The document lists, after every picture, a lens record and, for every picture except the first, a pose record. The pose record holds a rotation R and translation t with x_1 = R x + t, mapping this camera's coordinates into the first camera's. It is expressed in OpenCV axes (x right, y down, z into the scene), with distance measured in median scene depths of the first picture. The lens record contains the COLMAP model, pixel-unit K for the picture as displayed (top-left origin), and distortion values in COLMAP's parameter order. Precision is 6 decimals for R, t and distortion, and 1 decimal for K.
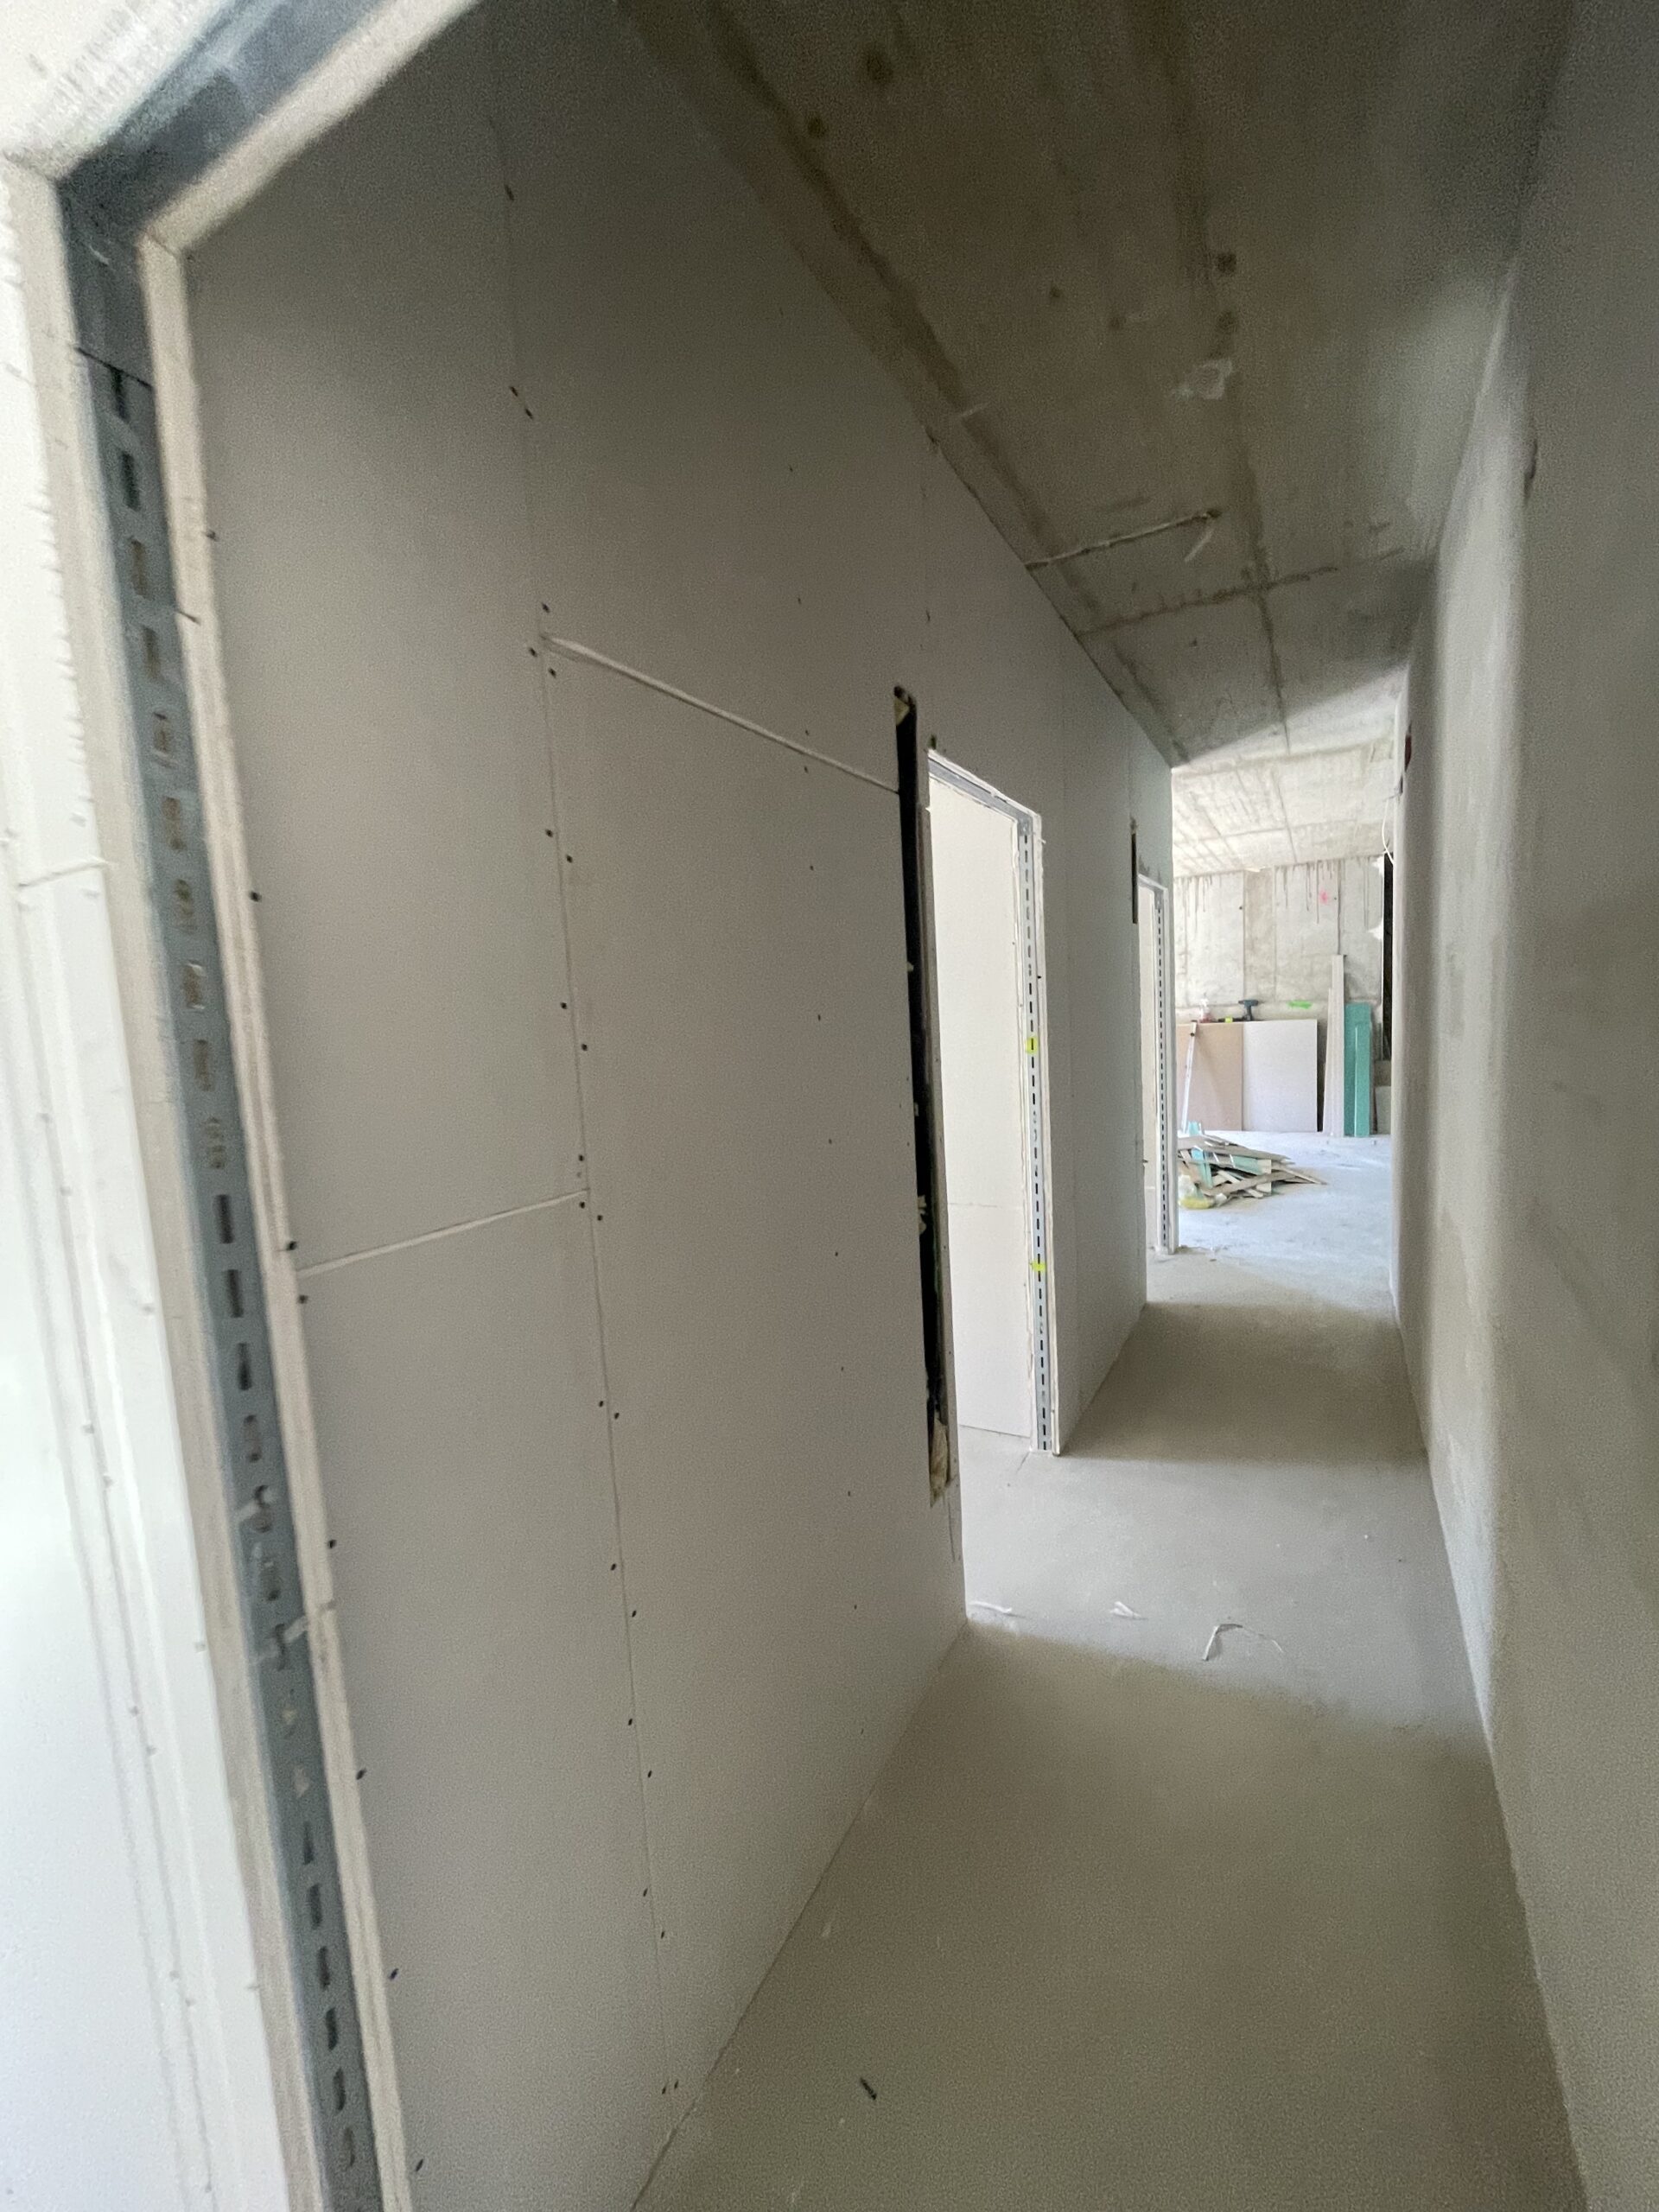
lens RADIAL K [[891.3, 0, 831.2], [0, 891.3, 1107.6], [0, 0, 1]] dist [-0.003792, 0.000296]
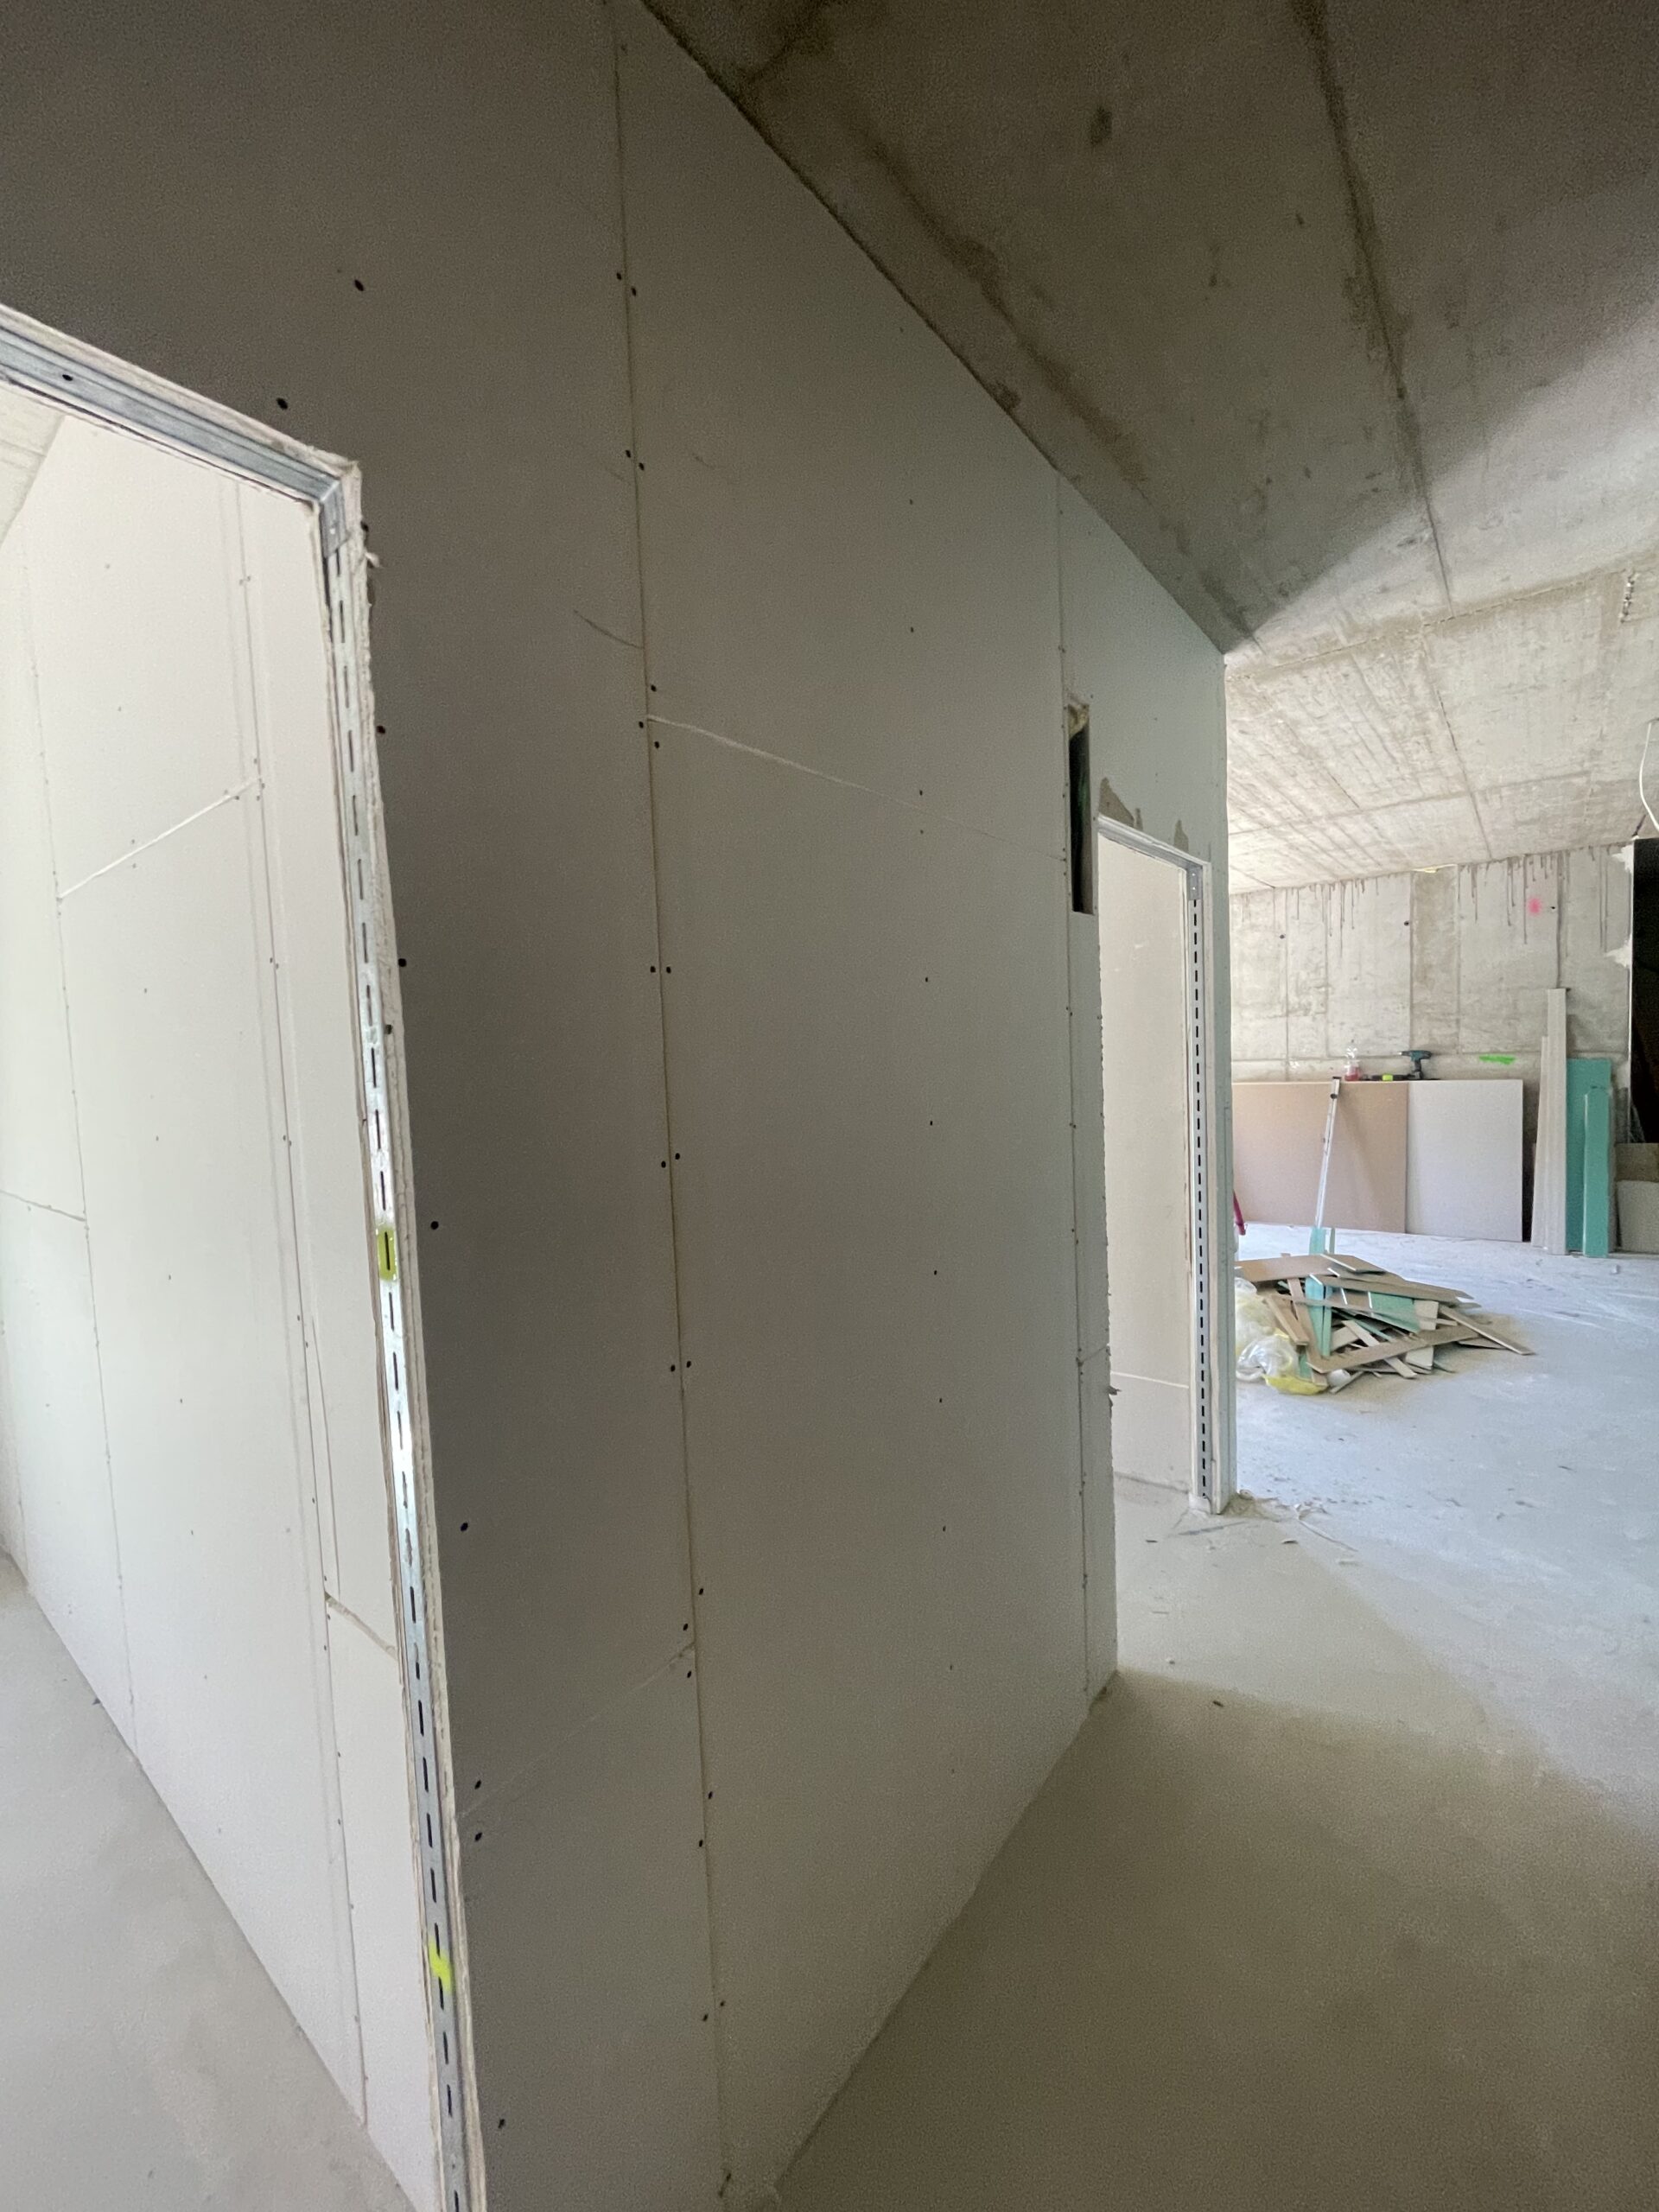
lens RADIAL K [[891.3, 0, 831.2], [0, 891.3, 1107.6], [0, 0, 1]] dist [-0.003792, 0.000296]
pose [[0.985287, 0.026807, -0.168795, 0.152666], [-0.033174, 0.998836, -0.035009, -0.041464], [0.167660, 0.040094, 0.985029, 0.262957]]
